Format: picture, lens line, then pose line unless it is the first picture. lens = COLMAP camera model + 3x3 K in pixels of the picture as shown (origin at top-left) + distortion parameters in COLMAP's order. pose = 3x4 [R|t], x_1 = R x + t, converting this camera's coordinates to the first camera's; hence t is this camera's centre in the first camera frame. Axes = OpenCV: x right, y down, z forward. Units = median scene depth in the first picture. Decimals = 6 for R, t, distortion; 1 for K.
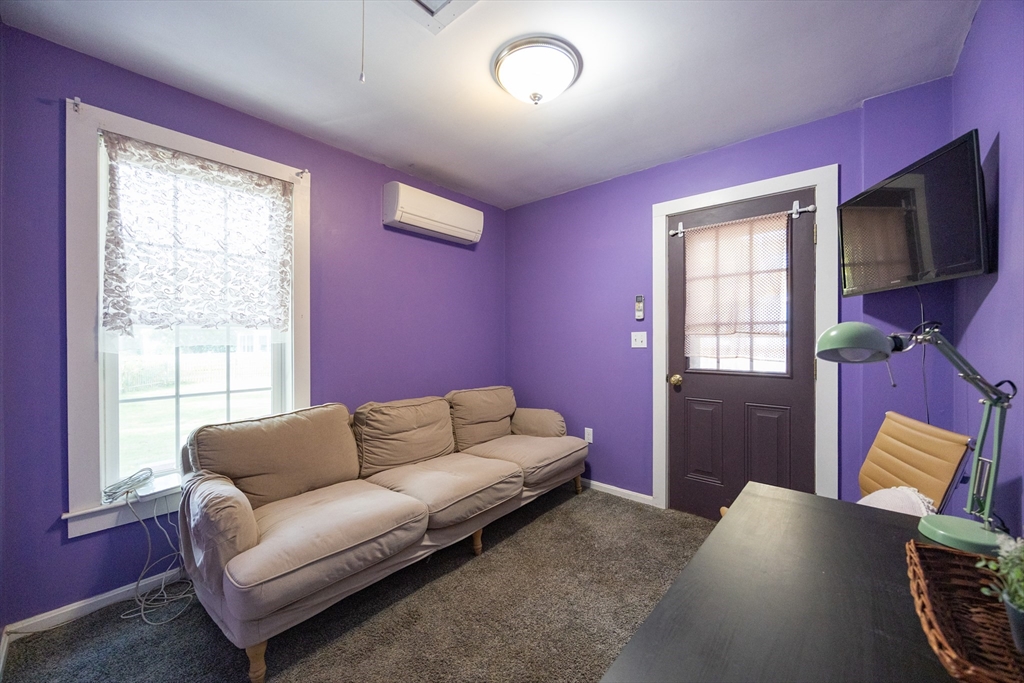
lens RADIAL K [[394.0, 0, 520.6], [0, 394.0, 337.5], [0, 0, 1]] dist [-0.002568, -0.000087]
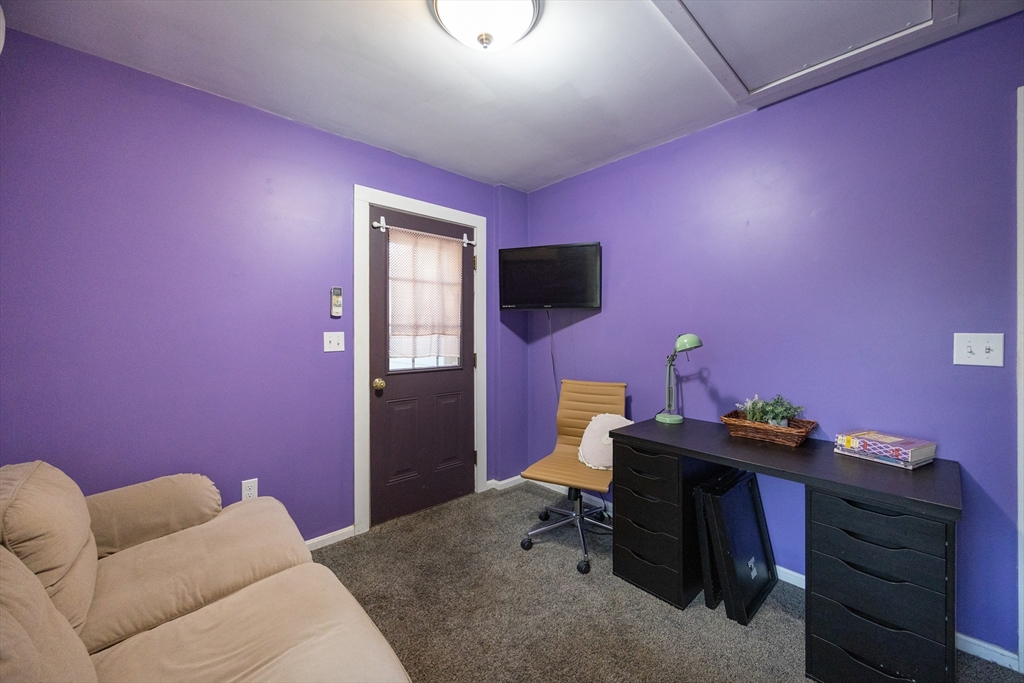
lens RADIAL K [[394.0, 0, 520.6], [0, 394.0, 337.5], [0, 0, 1]] dist [-0.002568, -0.000087]
pose [[0.106842, -0.002305, 0.994273, -0.507015], [0.006678, 0.999976, 0.001601, -0.001879], [-0.994254, 0.006468, 0.106855, 0.582140]]
